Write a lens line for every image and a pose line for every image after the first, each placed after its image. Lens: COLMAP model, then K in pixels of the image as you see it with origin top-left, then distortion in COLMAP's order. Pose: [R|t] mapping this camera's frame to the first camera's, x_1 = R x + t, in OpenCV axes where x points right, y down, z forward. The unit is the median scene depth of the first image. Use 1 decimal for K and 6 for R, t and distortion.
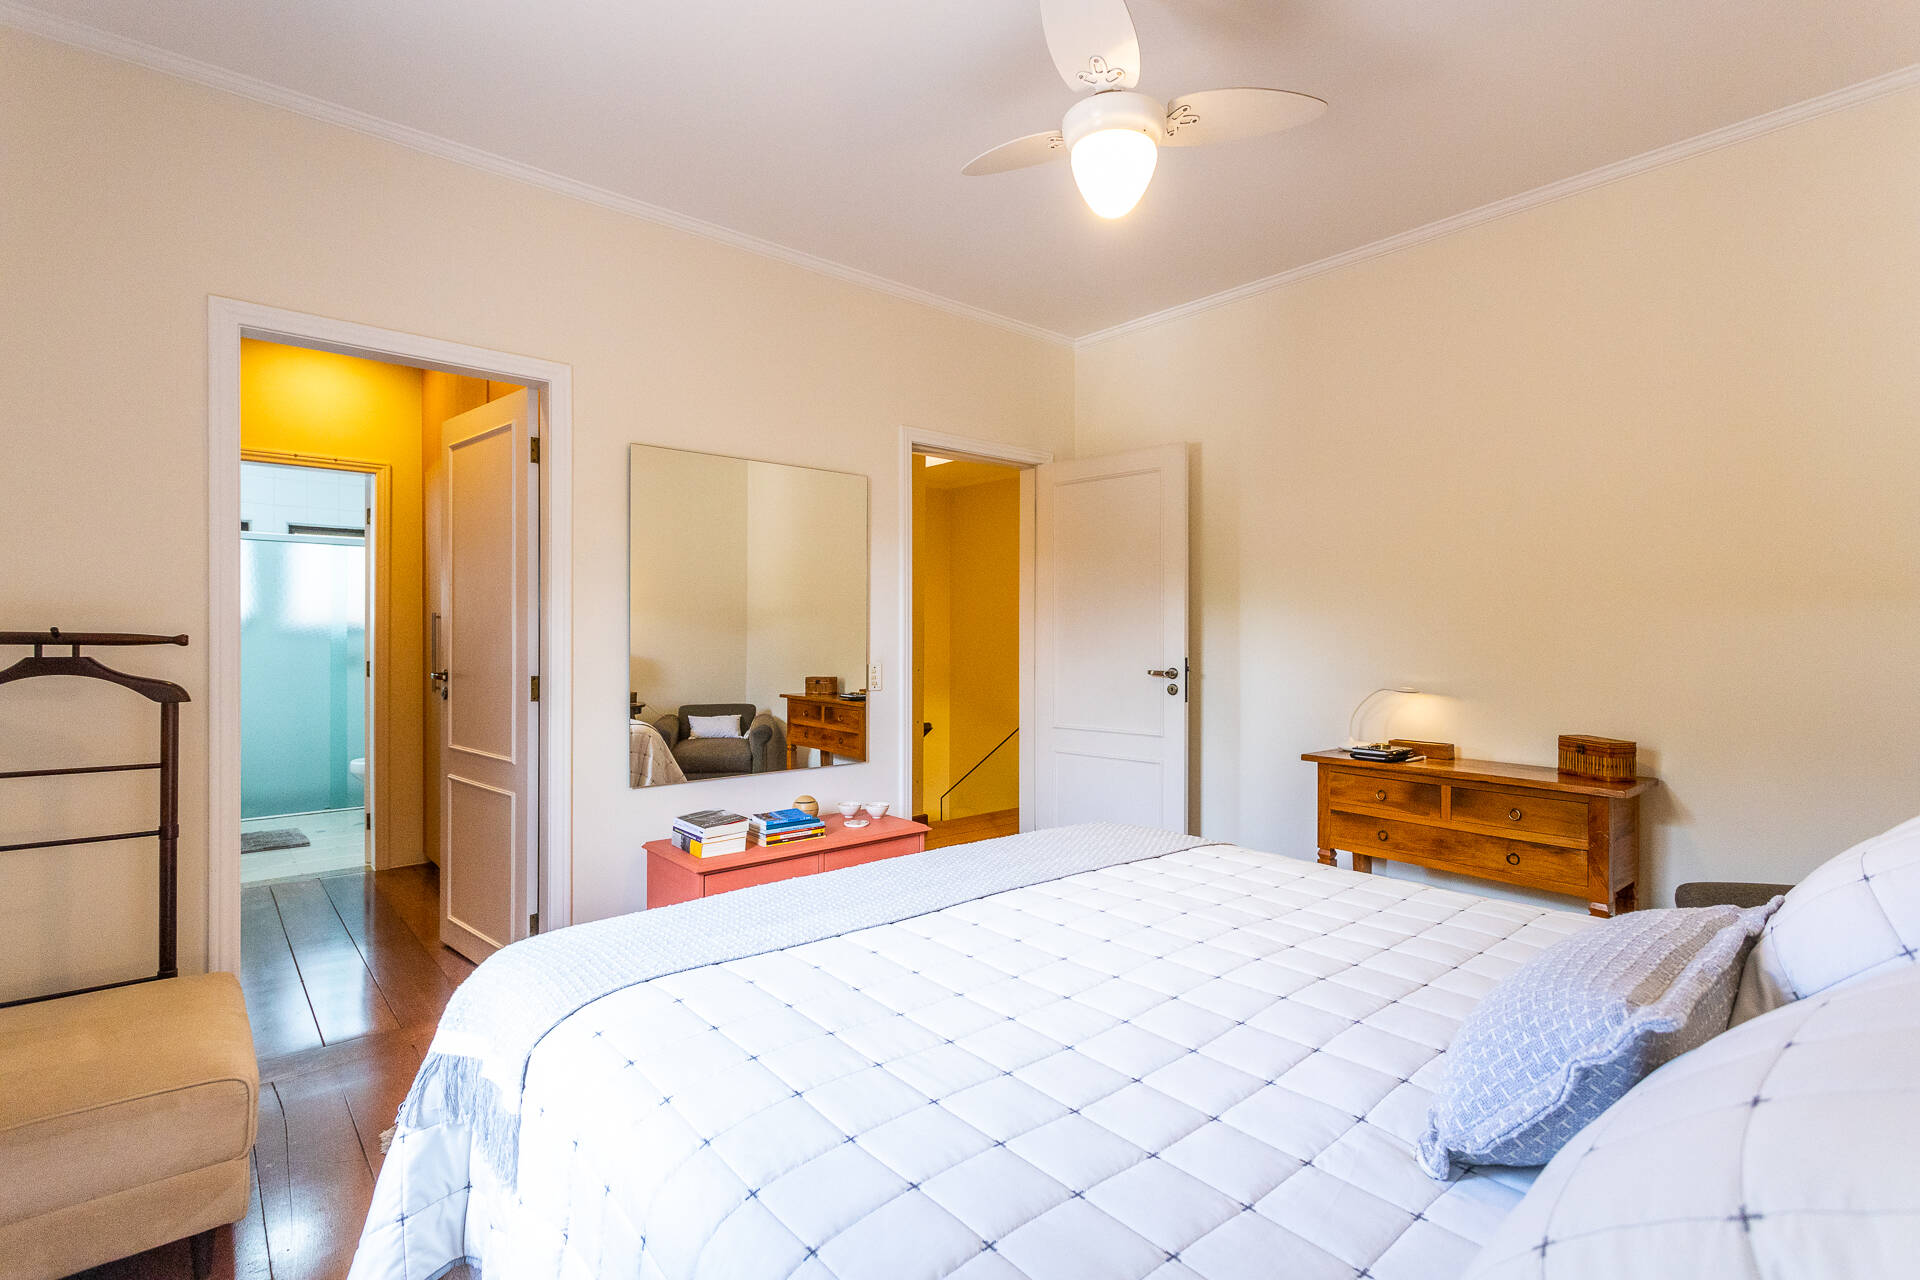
lens RADIAL K [[908.7, 0, 969.0], [0, 908.7, 656.7], [0, 0, 1]] dist [-0.003759, -0.000167]
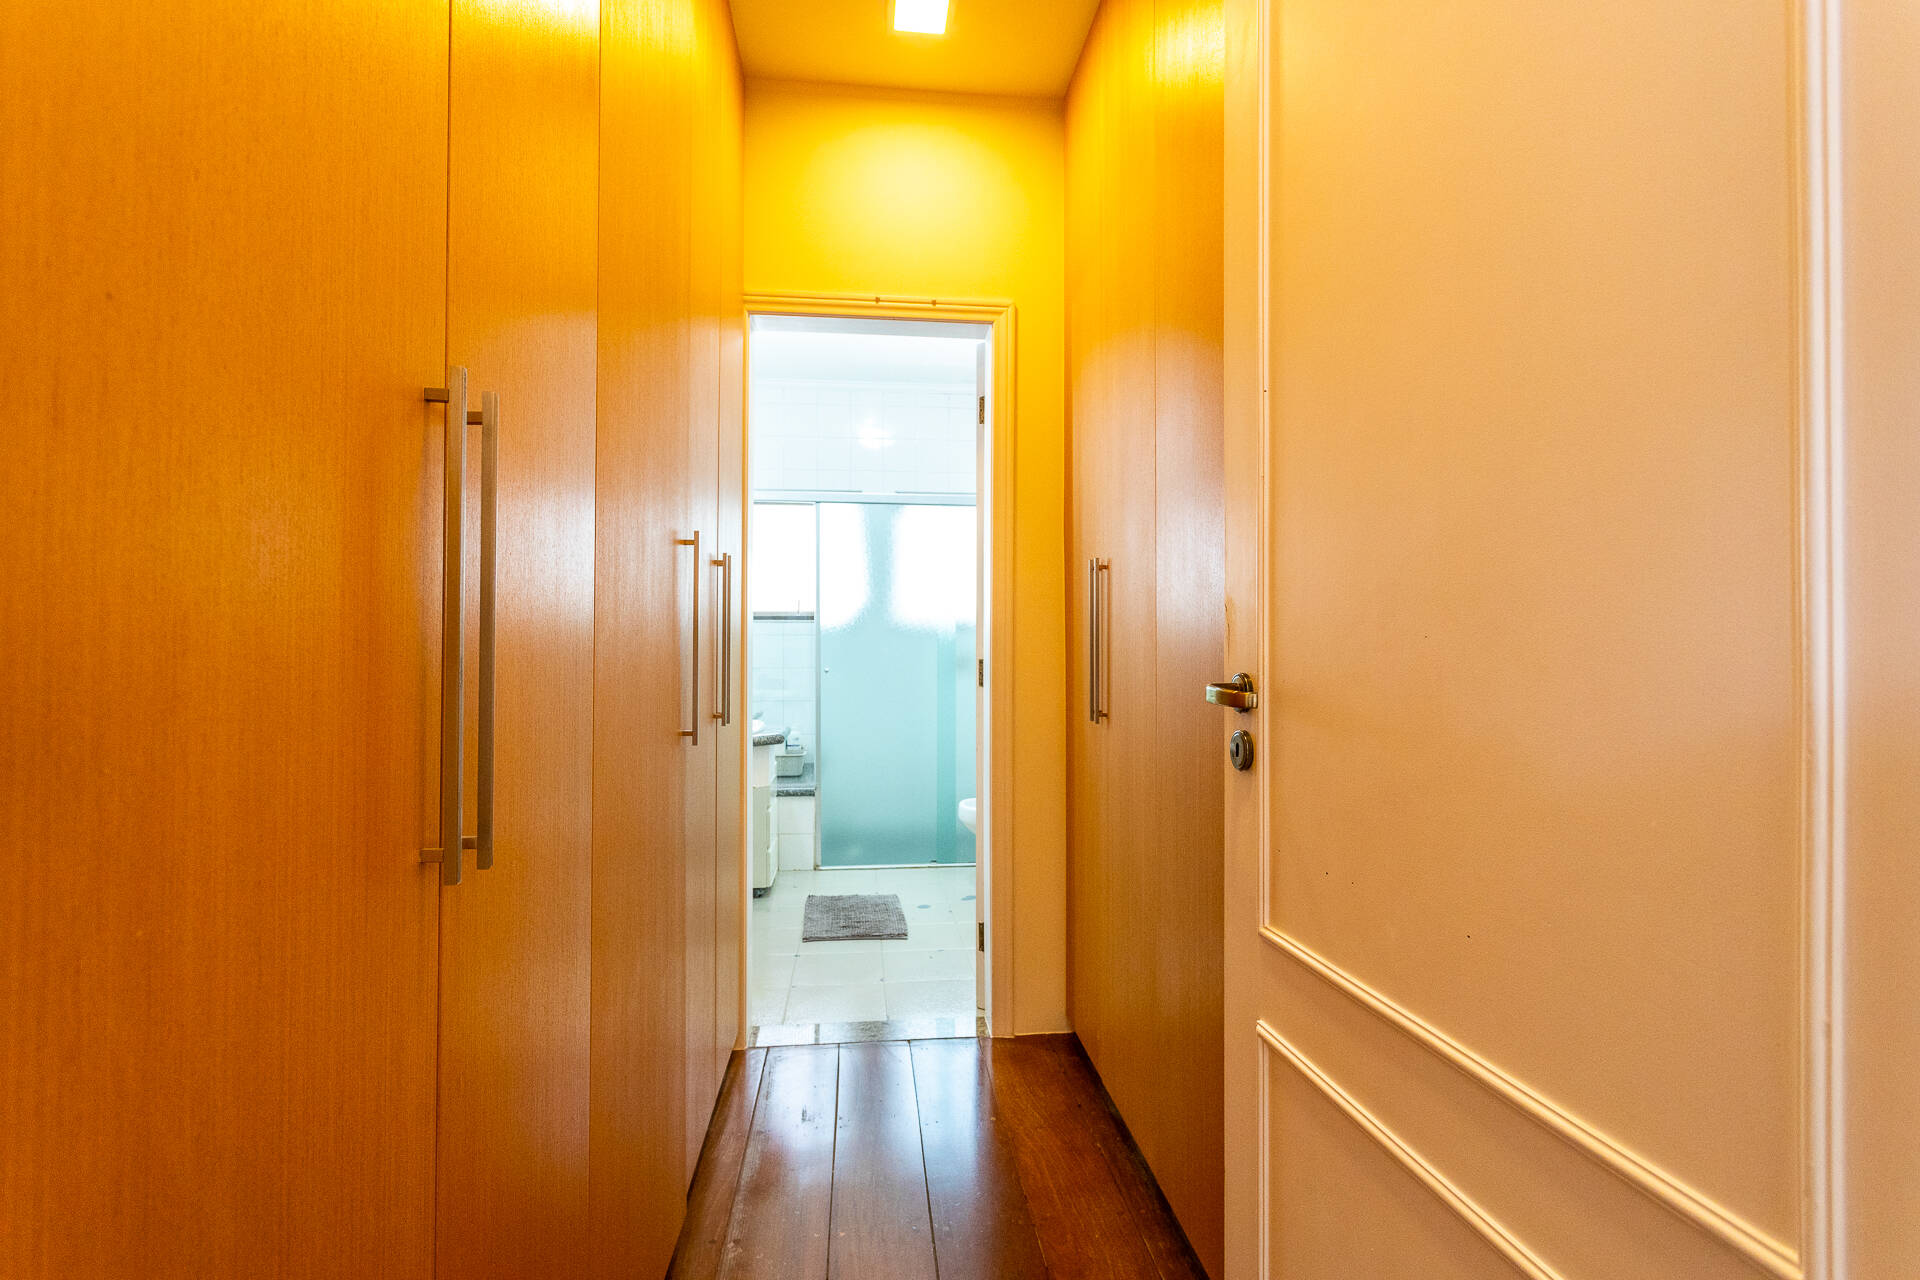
lens RADIAL K [[907.5, 0, 967.3], [0, 907.5, 635.8], [0, 0, 1]] dist [0.008413, -0.000061]
pose [[0.826729, -0.018218, -0.562305, -0.312511], [-0.001484, 0.999401, -0.034561, 0.009387], [0.562598, 0.029407, 0.826208, 0.469137]]
